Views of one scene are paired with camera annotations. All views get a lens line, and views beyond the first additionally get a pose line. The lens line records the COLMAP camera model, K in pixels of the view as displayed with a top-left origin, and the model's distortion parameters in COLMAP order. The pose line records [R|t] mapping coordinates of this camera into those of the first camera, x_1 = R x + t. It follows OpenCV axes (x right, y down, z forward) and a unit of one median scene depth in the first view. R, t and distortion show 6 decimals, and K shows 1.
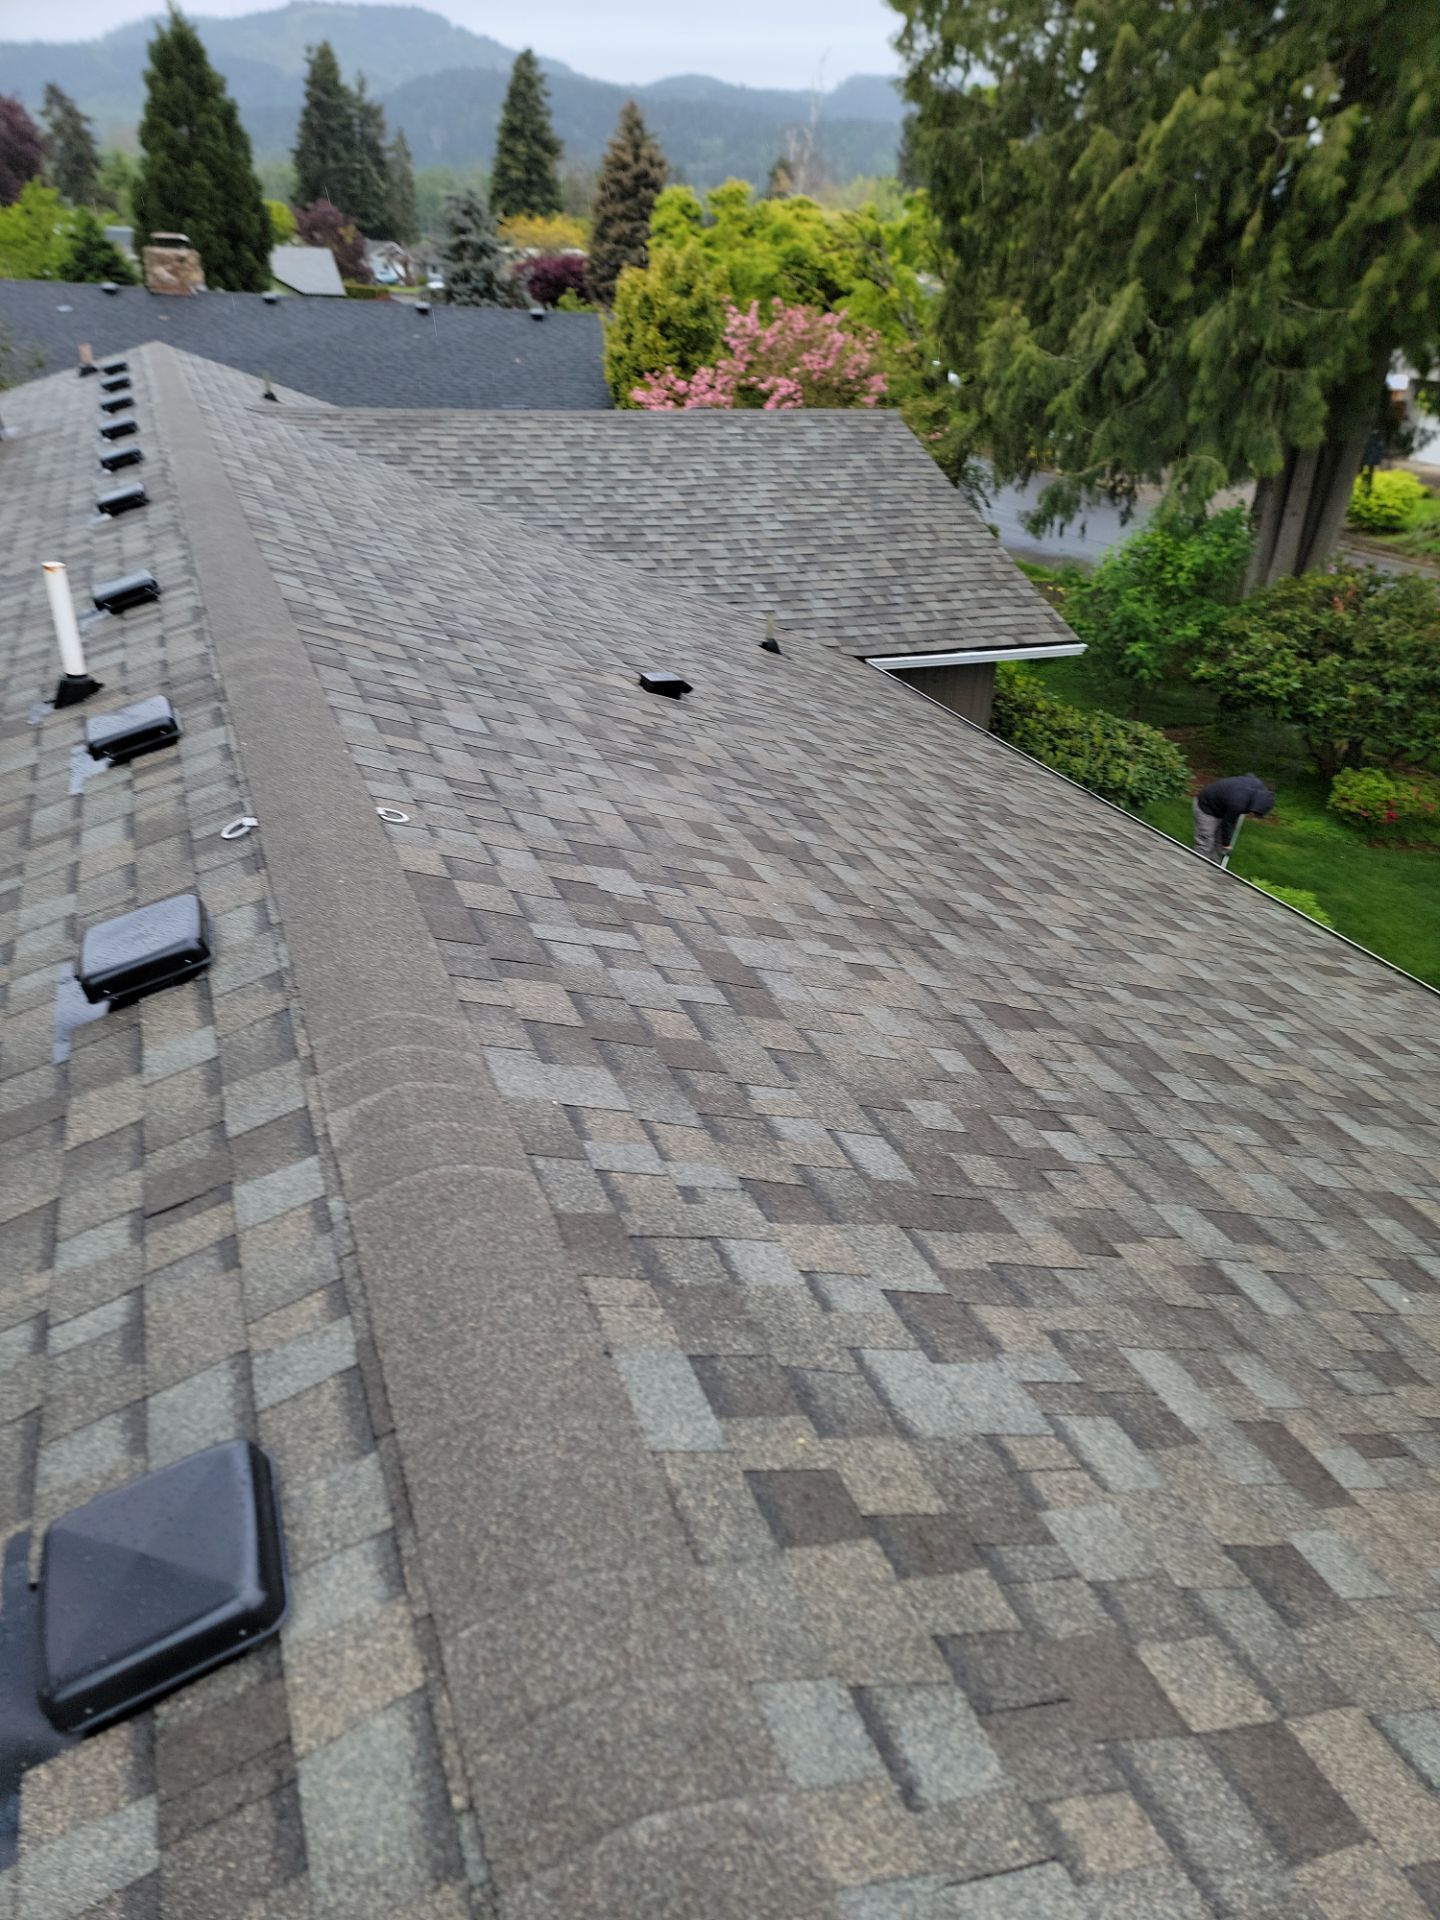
lens RADIAL K [[1337.7, 0, 720.0], [0, 1337.7, 960.0], [0, 0, 1]] dist [0.035356, 0.000826]
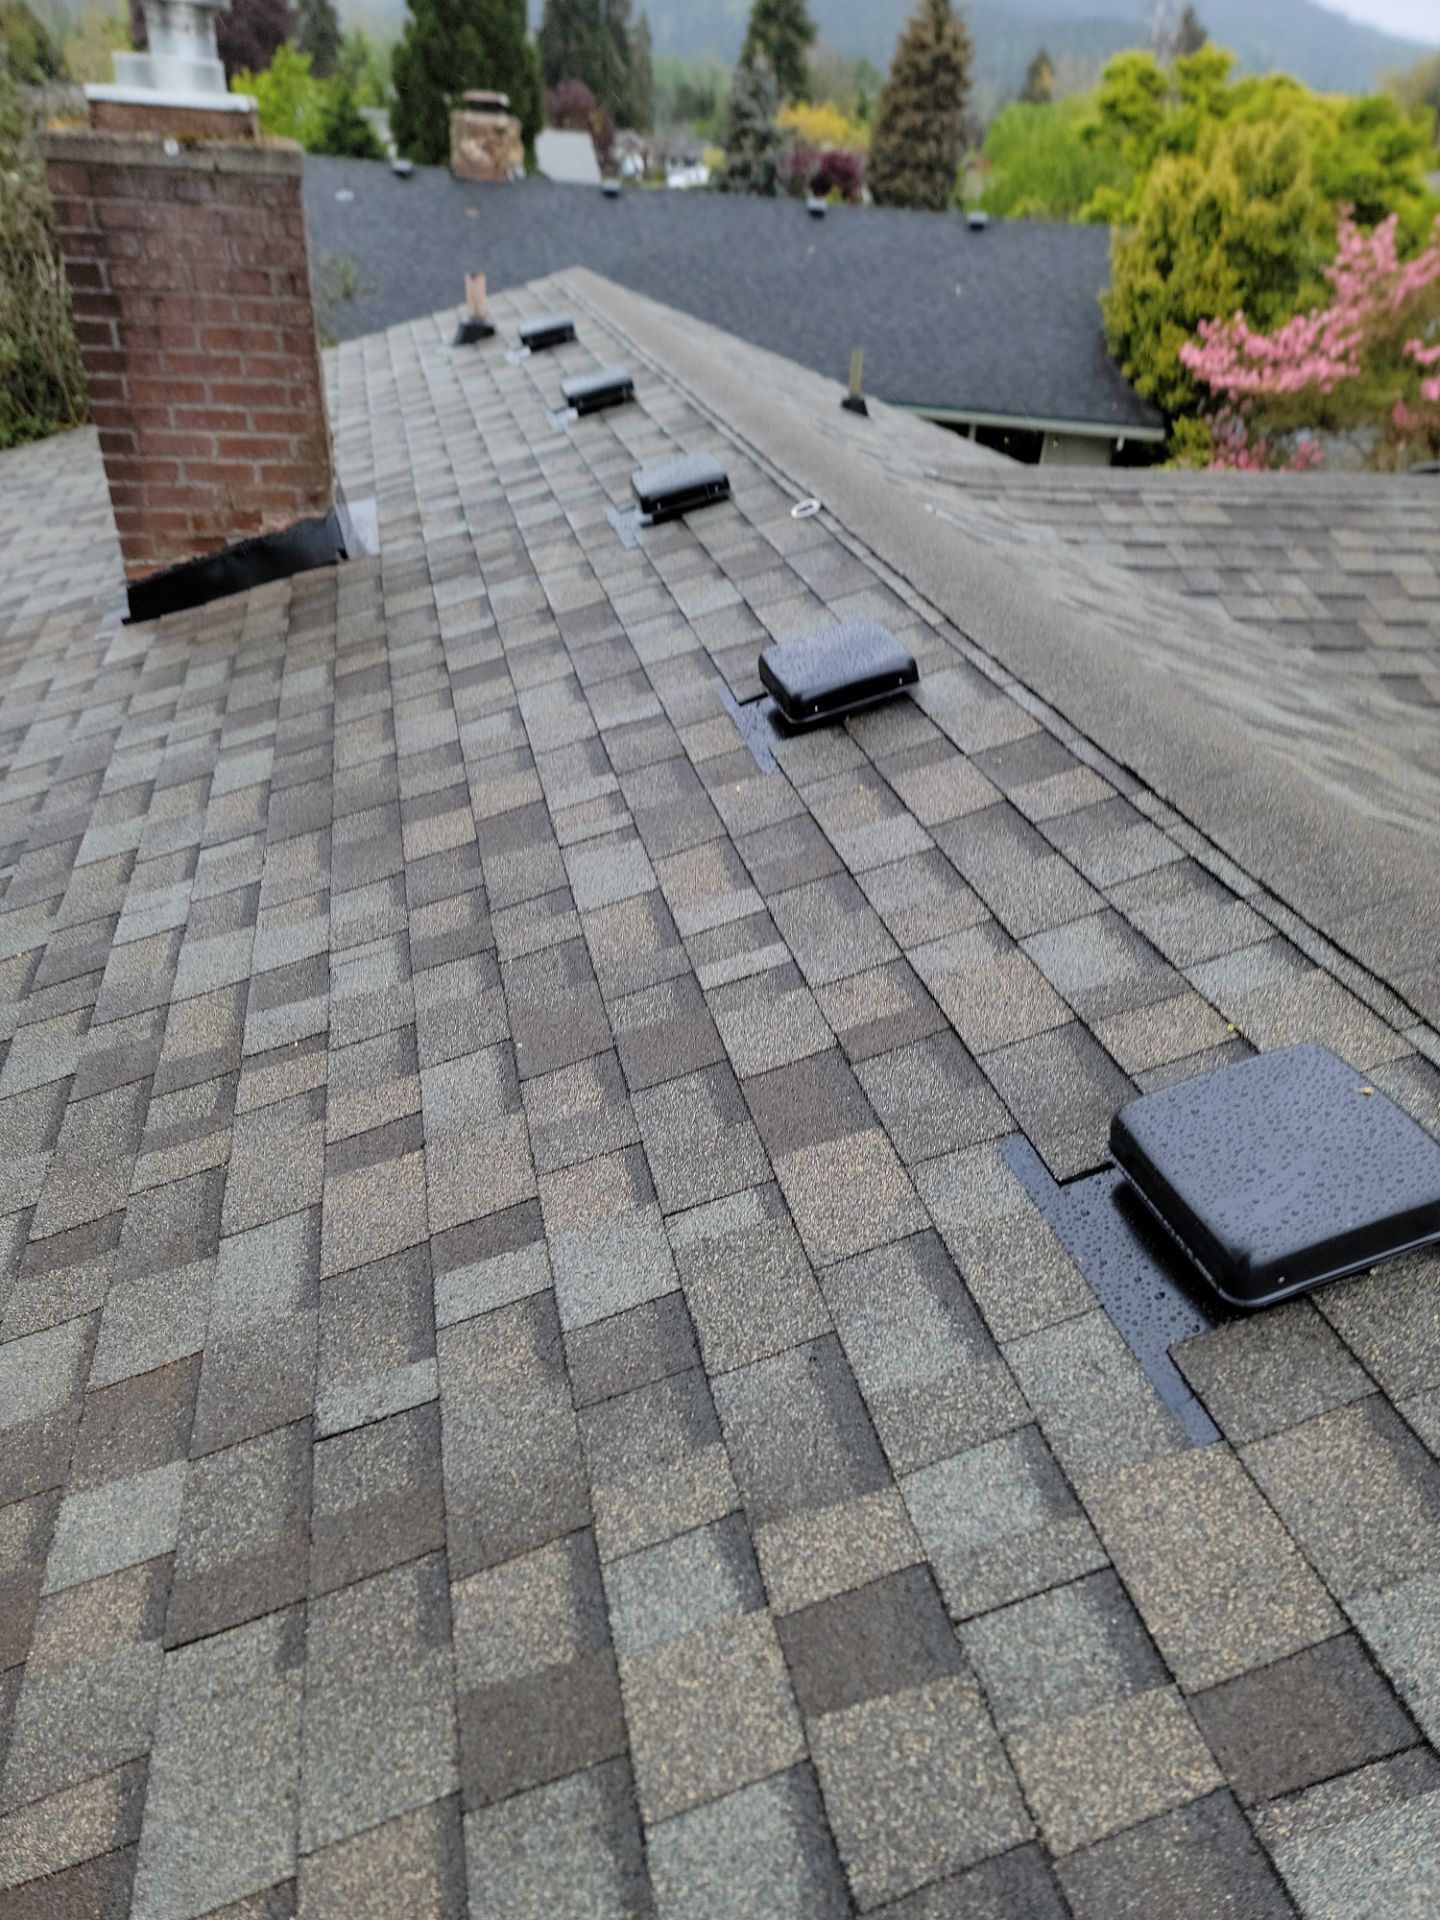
lens RADIAL K [[1335.8, 0, 720.0], [0, 1335.8, 960.0], [0, 0, 1]] dist [0.002382, -0.002859]
pose [[0.990665, 0.092181, -0.100428, -0.071741], [-0.085850, 0.994144, 0.065638, -0.058141], [0.105891, -0.056403, 0.992777, 0.121771]]
